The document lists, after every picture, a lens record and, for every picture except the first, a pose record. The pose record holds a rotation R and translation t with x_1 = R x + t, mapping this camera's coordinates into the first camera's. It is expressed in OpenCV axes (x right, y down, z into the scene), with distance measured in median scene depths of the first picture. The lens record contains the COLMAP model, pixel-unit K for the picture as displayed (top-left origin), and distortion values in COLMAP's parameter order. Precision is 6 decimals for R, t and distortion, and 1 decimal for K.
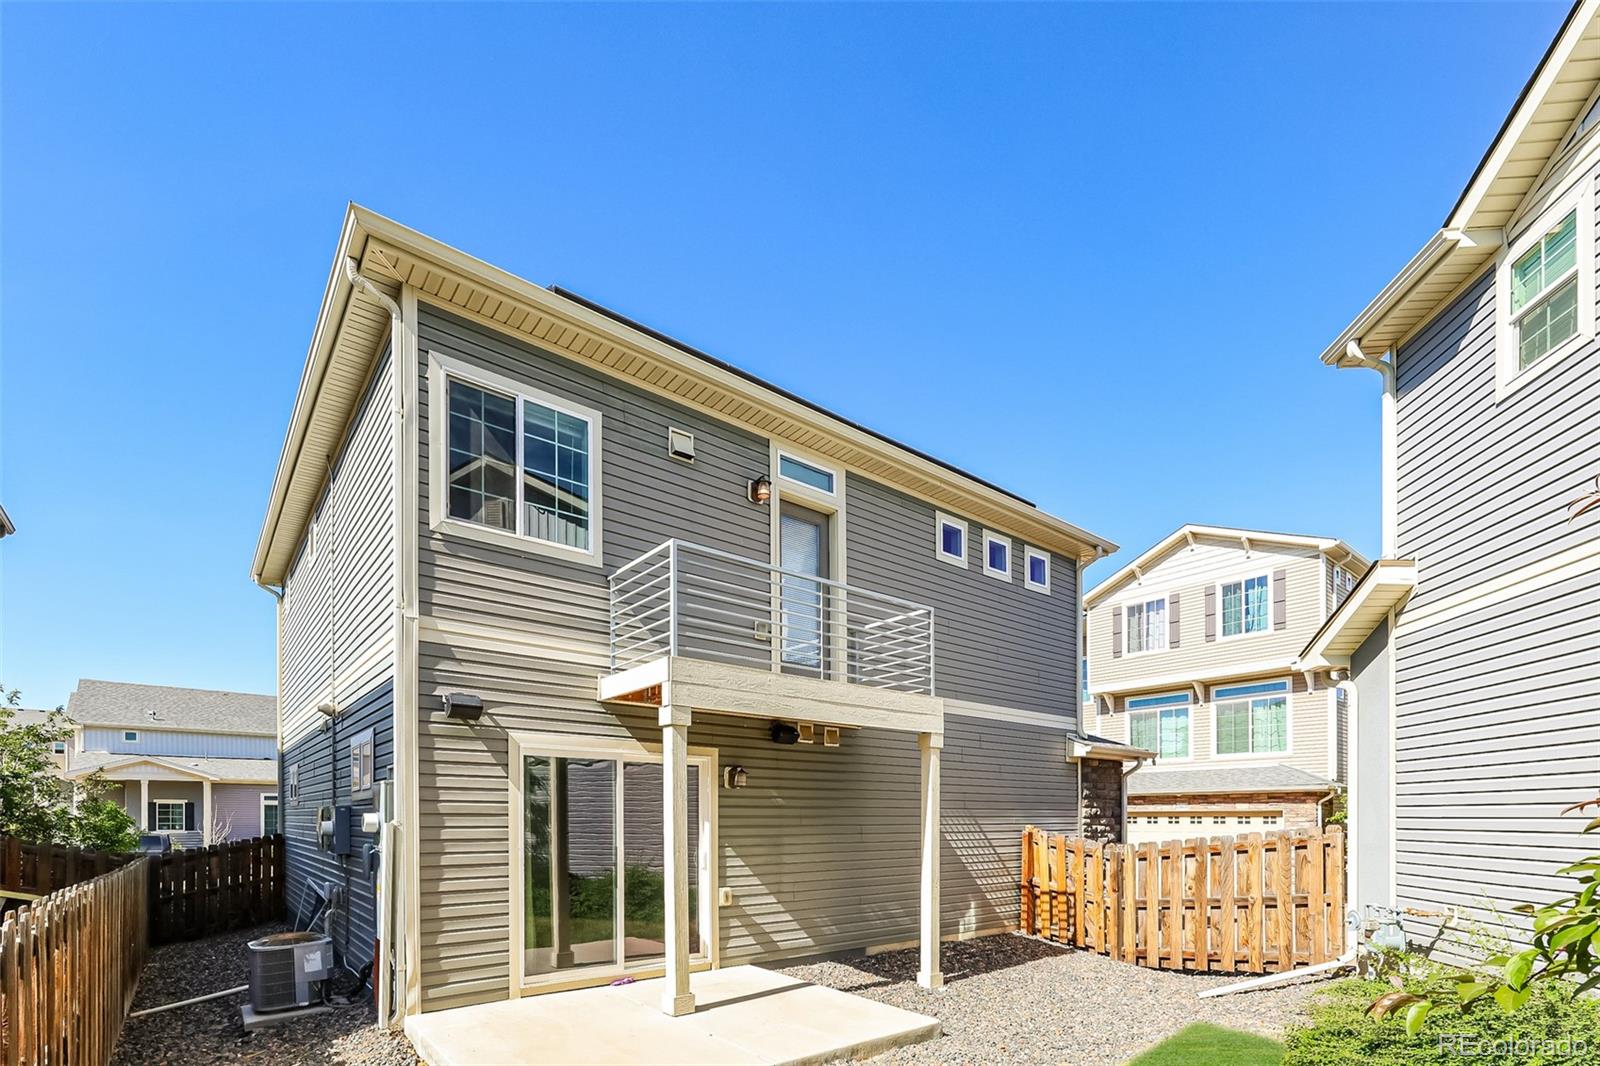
lens RADIAL K [[688.3, 0, 798.8], [0, 688.3, 508.9], [0, 0, 1]] dist [-0.000215, 0.000232]
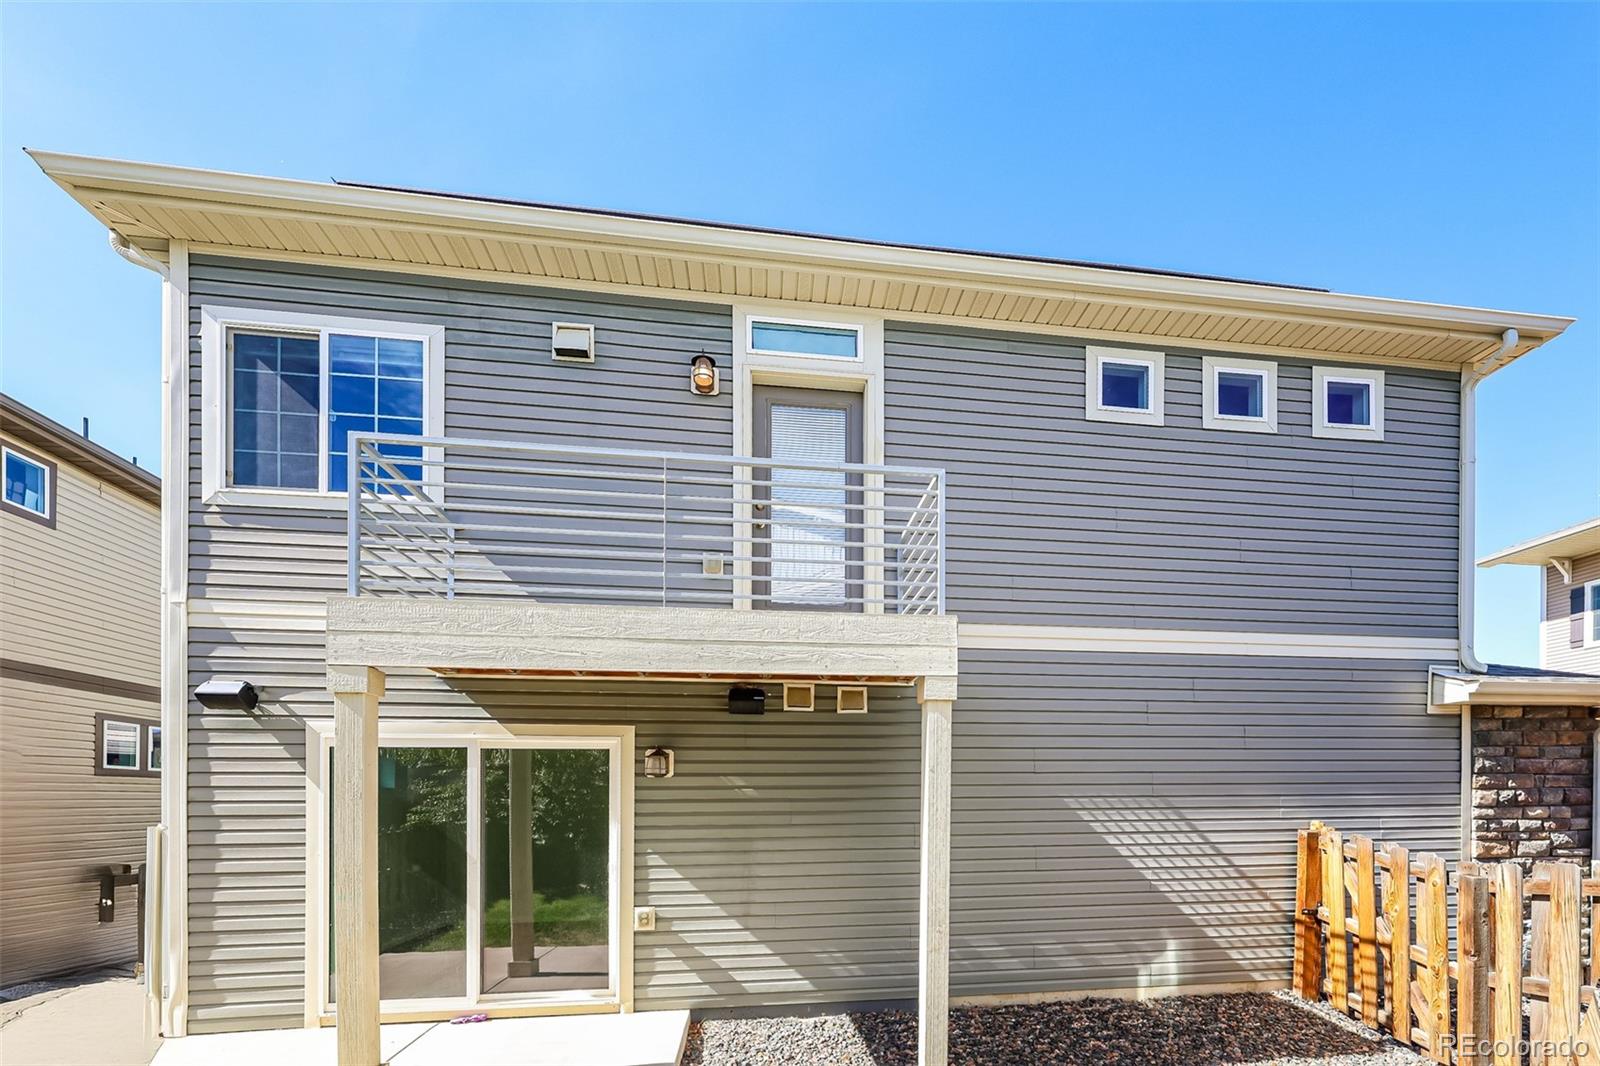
lens RADIAL K [[660.1, 0, 802.2], [0, 660.1, 617.1], [0, 0, 1]] dist [0.000078, -0.000308]
pose [[0.847116, -0.147083, -0.510648, 0.355867], [0.223200, 0.970542, 0.090721, 0.184646], [0.482261, -0.190828, 0.854991, 0.442189]]
